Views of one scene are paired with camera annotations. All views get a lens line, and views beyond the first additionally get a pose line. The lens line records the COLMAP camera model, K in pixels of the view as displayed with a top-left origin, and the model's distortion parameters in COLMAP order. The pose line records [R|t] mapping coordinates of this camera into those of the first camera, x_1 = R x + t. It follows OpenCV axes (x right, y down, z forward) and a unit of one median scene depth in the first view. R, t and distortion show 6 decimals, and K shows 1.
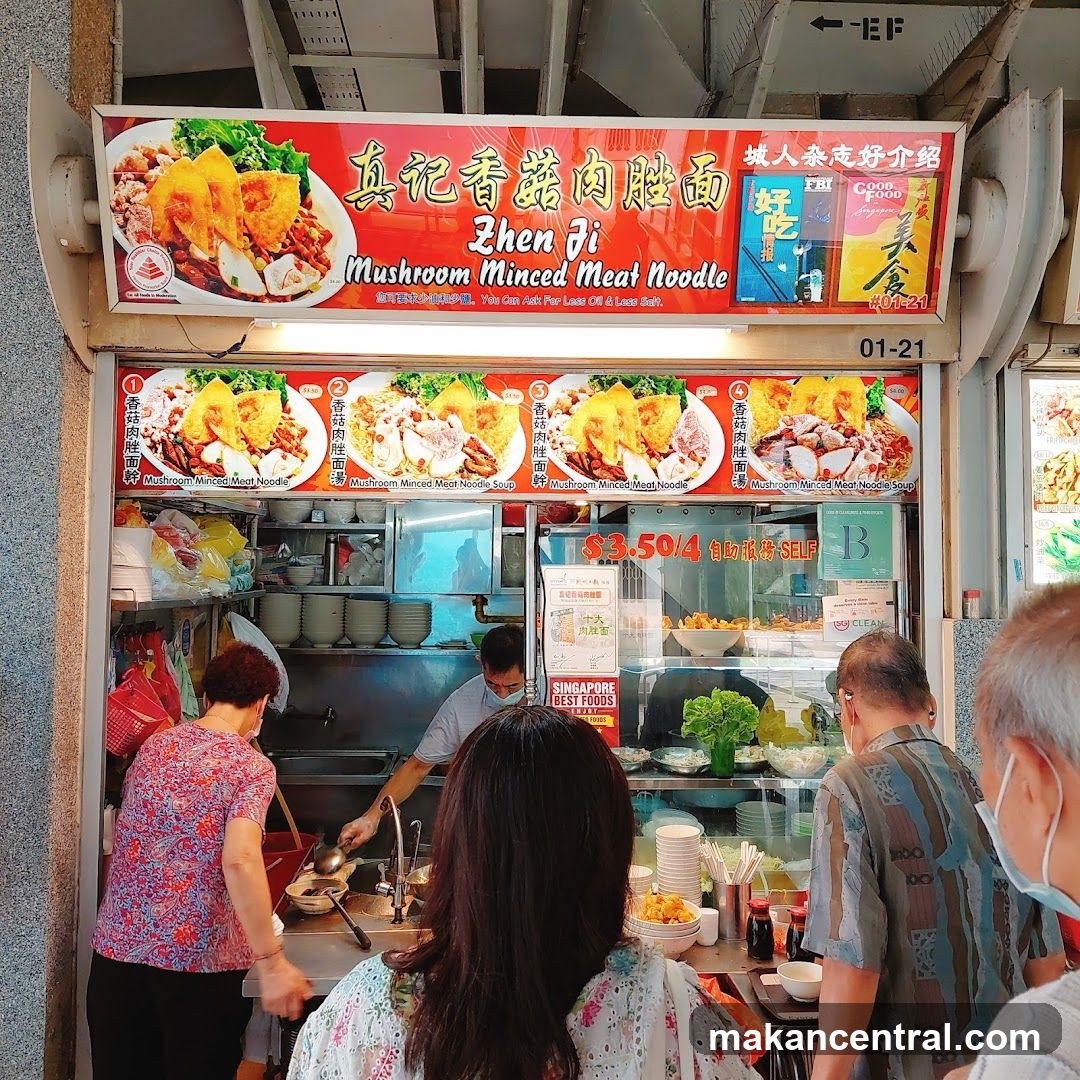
lens RADIAL K [[1037.0, 0, 536.4], [0, 1037.0, 536.1], [0, 0, 1]] dist [0.144261, -0.275942]
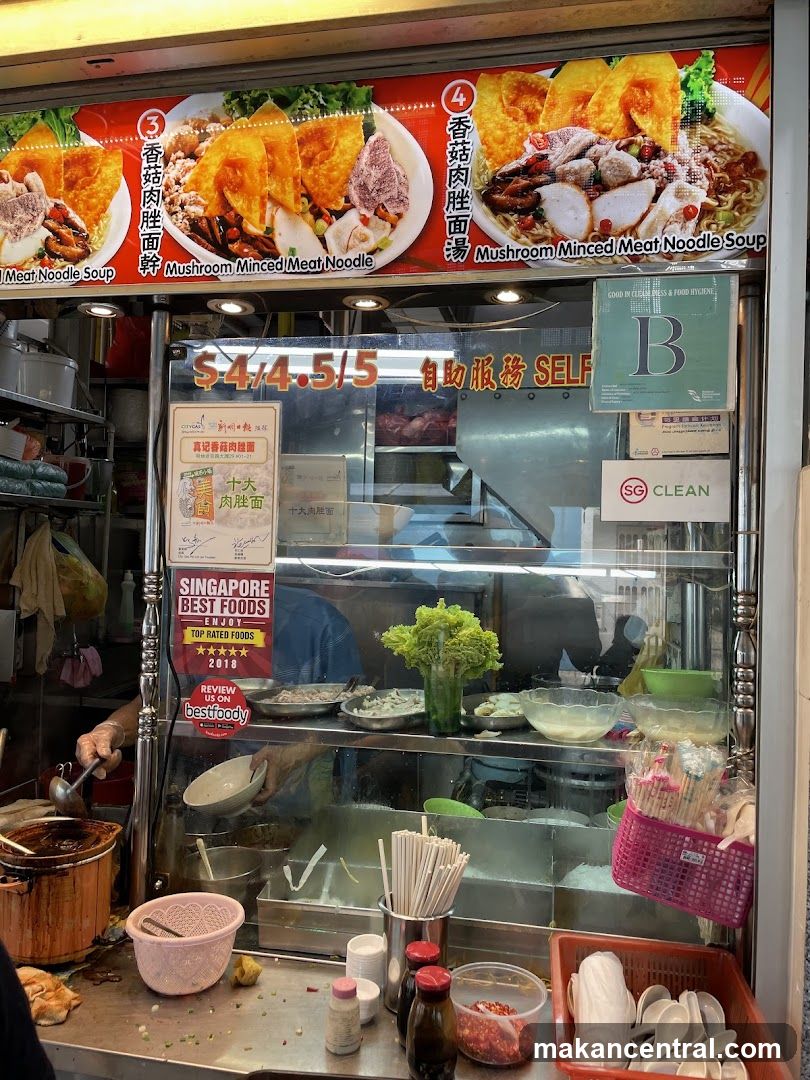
lens RADIAL K [[803.2, 0, 405.3], [0, 803.2, 552.2], [0, 0, 1]] dist [0.076019, -0.080095]
pose [[0.972704, 0.017347, -0.231398, 0.306761], [-0.013494, 0.999743, 0.018224, 0.126044], [0.231655, -0.014604, 0.972688, 0.591504]]
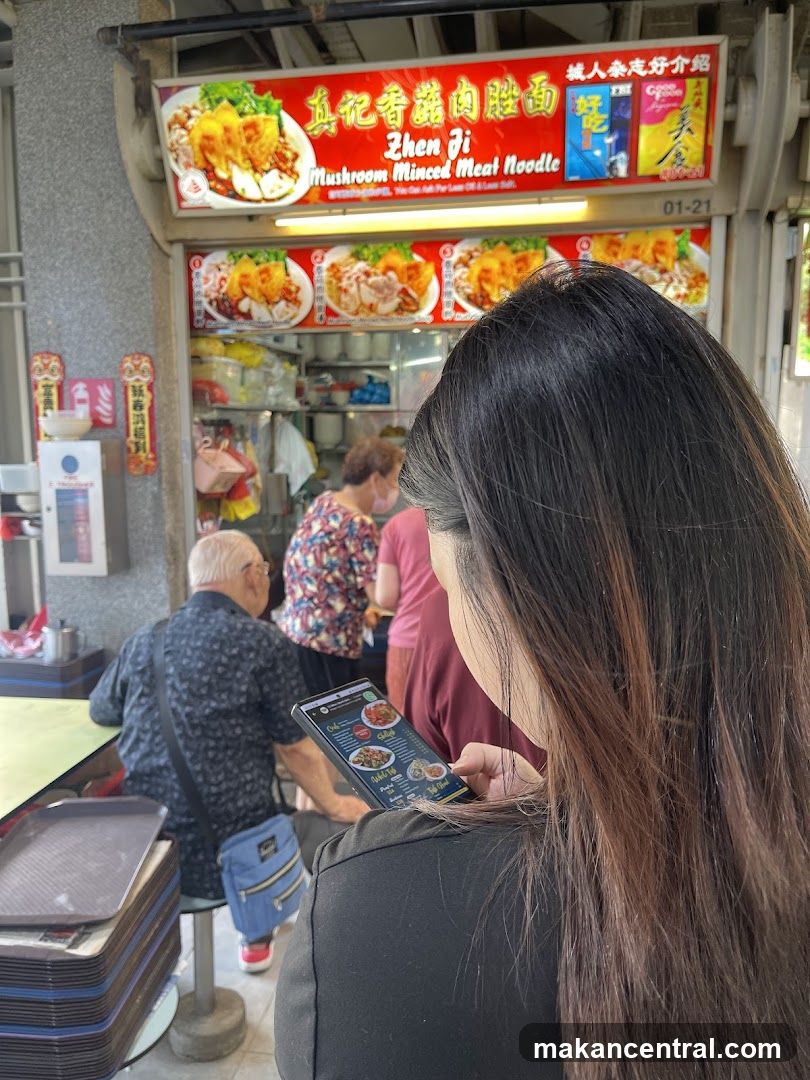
lens RADIAL K [[829.2, 0, 420.4], [0, 829.2, 539.8], [0, 0, 1]] dist [0.063476, -0.084159]
pose [[0.978588, 0.014897, -0.205287, 0.238403], [0.021779, 0.984284, 0.175245, 0.060840], [0.204671, -0.175964, 0.962884, -0.254171]]
